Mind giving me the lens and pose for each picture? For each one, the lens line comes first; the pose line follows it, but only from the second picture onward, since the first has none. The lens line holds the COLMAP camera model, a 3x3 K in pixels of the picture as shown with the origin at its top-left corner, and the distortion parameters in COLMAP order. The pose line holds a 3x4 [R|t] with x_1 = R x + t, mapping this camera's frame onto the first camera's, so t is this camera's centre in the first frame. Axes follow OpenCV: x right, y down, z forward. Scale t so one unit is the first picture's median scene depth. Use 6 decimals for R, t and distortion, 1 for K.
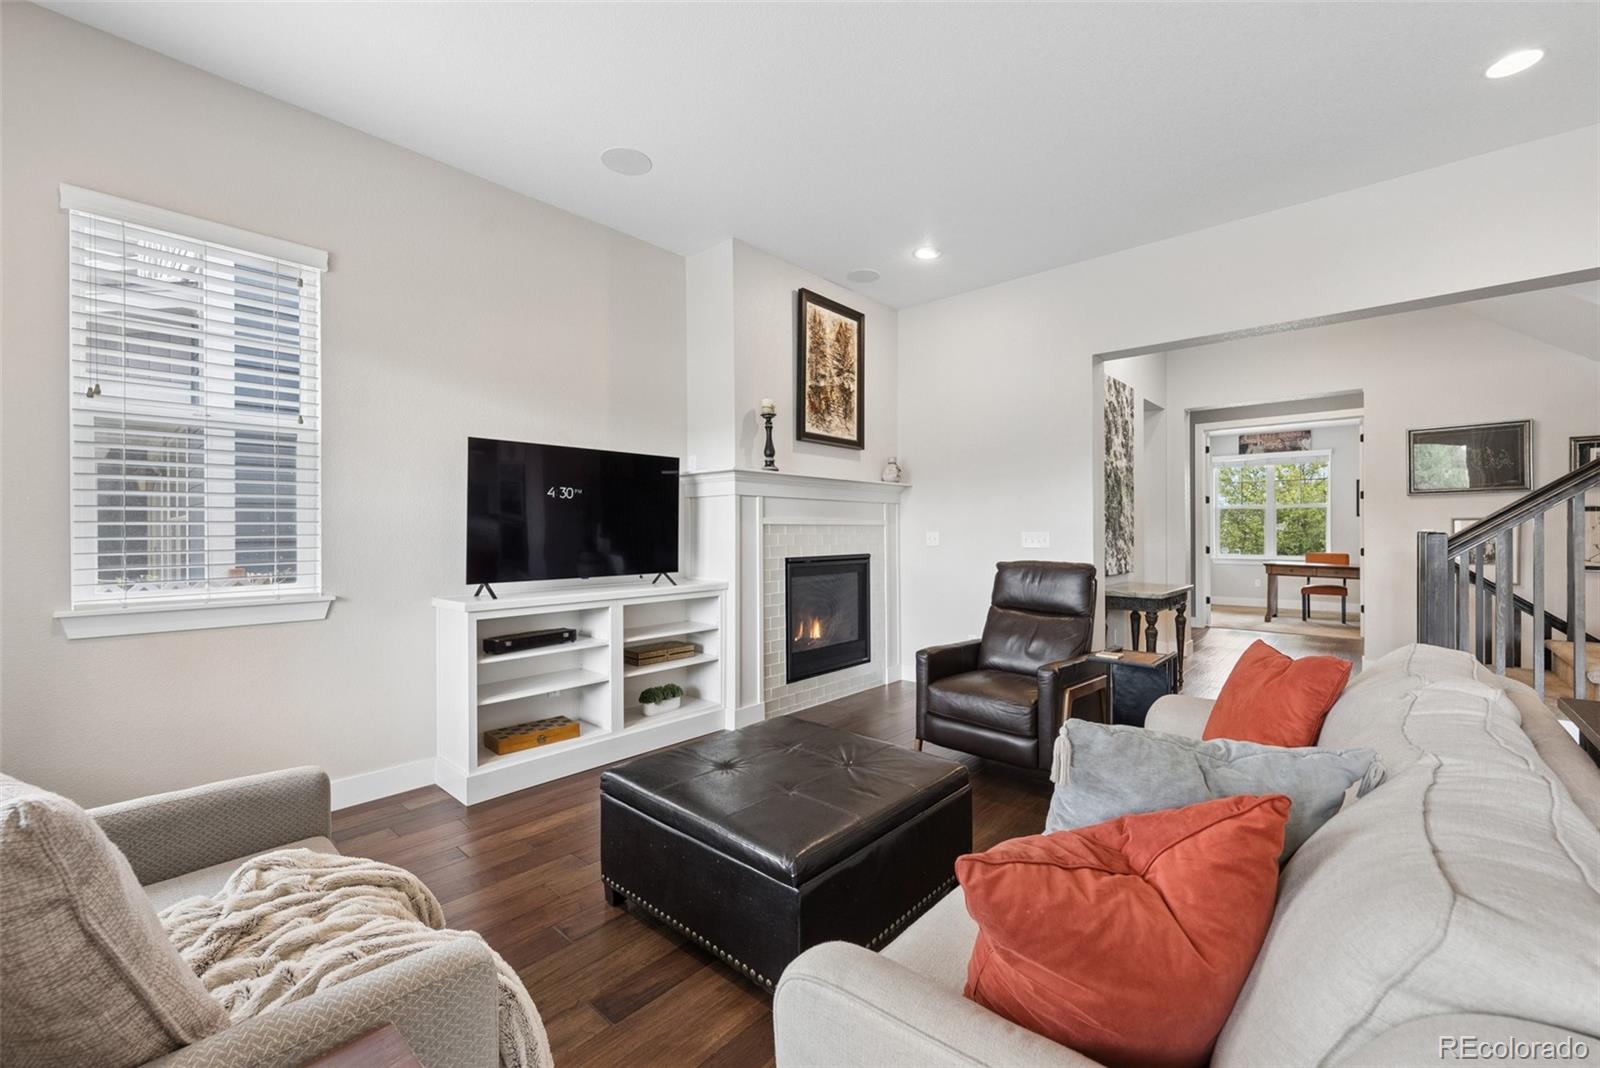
lens RADIAL K [[661.0, 0, 810.1], [0, 661.0, 531.1], [0, 0, 1]] dist [-0.000854, -0.000479]
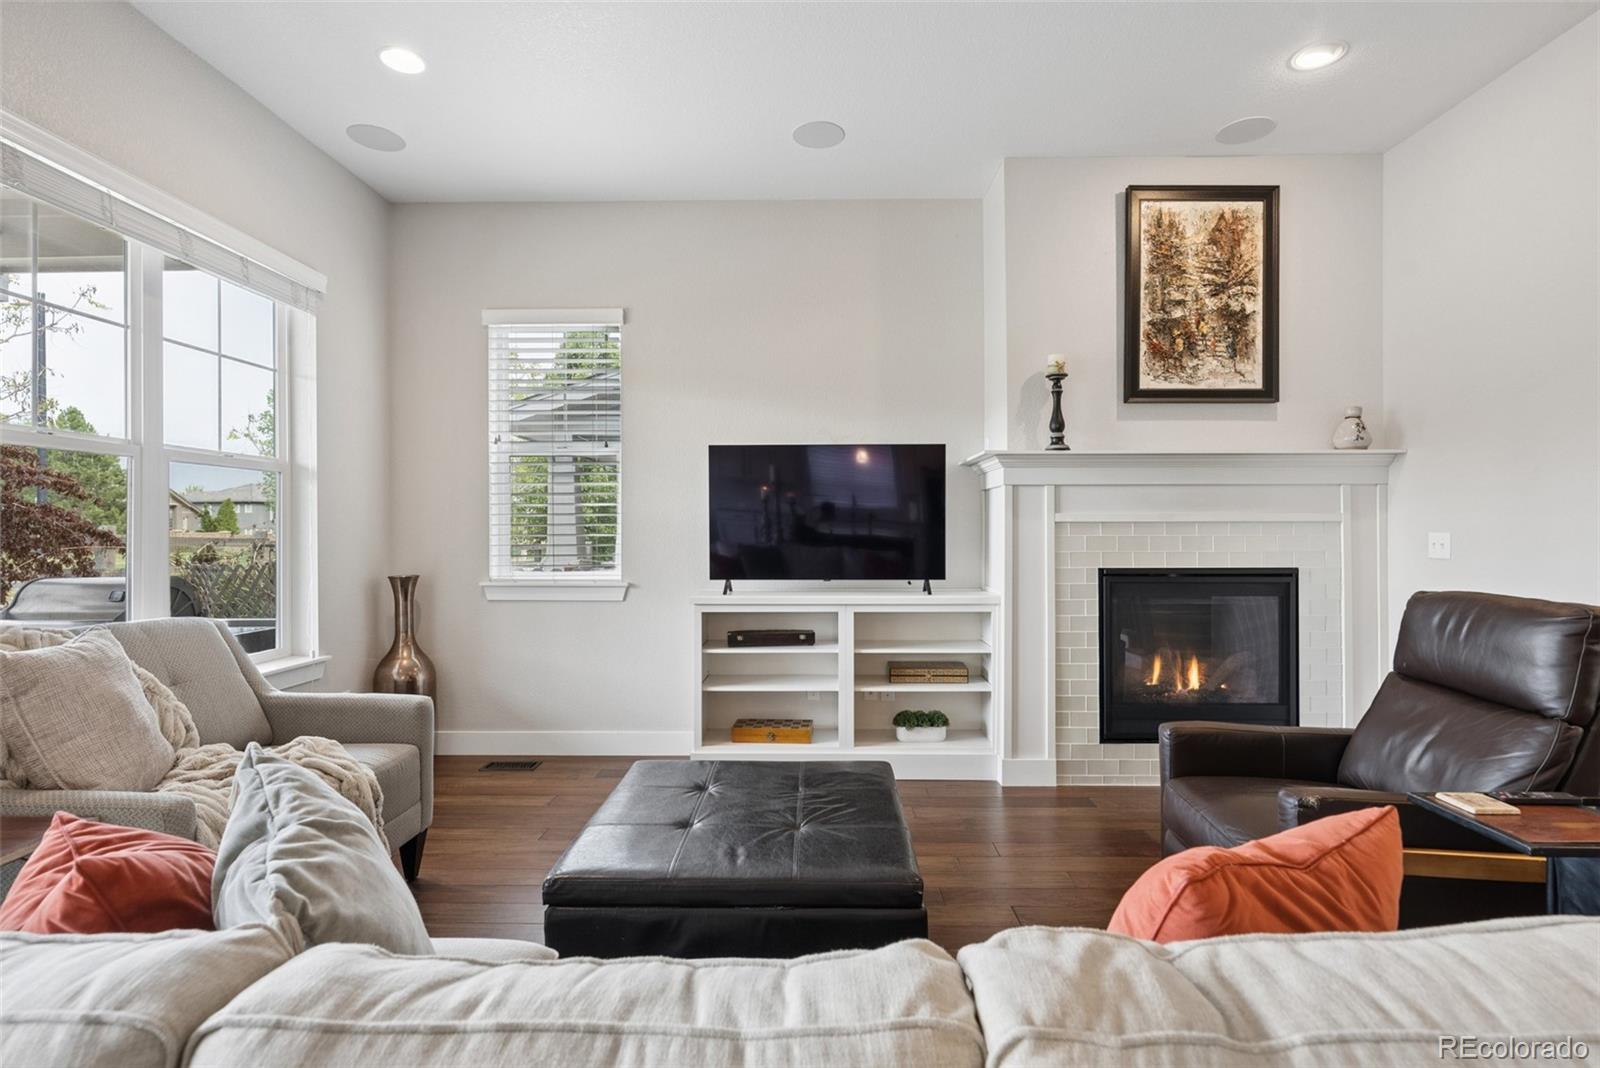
lens RADIAL K [[769.4, 0, 800.0], [0, 769.4, 534.0], [0, 0, 1]] dist [-0.009802, 0.000064]
pose [[0.644725, 0.005951, -0.764391, 0.389178], [0.000724, 0.999964, 0.008395, -0.004416], [0.764414, -0.005966, 0.644698, 0.205338]]
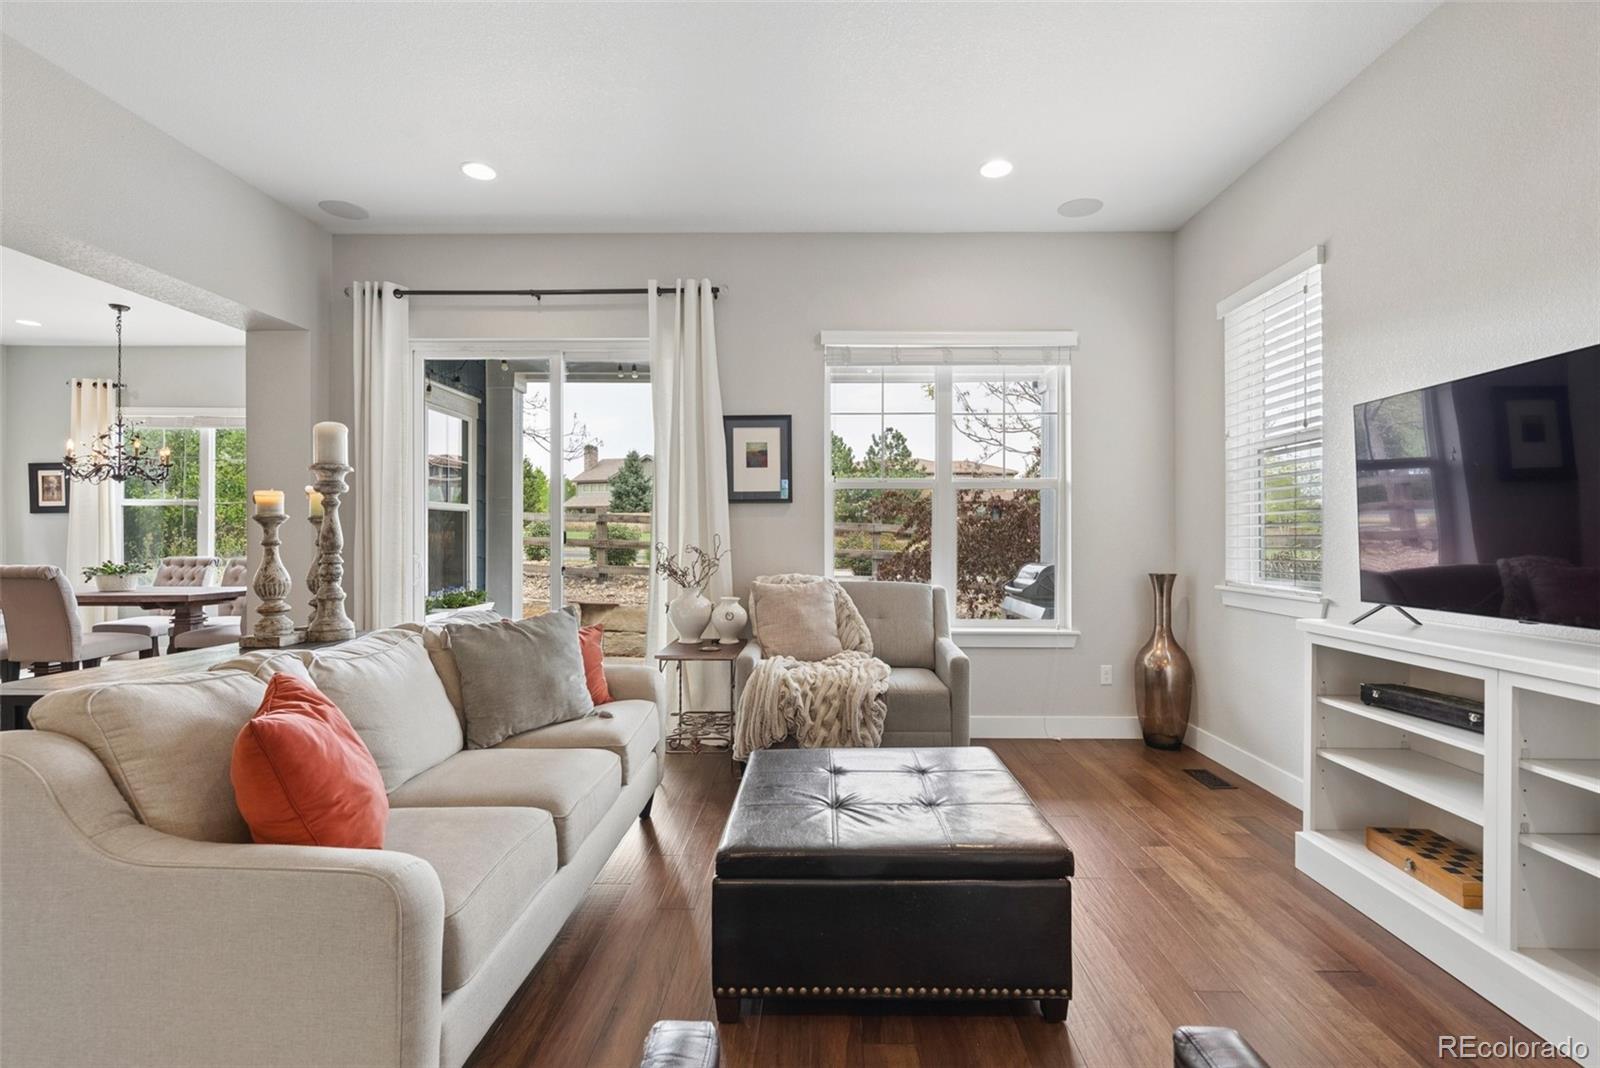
lens RADIAL K [[726.0, 0, 800.0], [0, 726.0, 534.0], [0, 0, 1]] dist [0.000715, 0.000004]
pose [[-0.765231, 0.001834, -0.643754, 0.353182], [0.003932, 0.999991, -0.001825, 0.001510], [0.643744, -0.003927, -0.765231, 0.860887]]
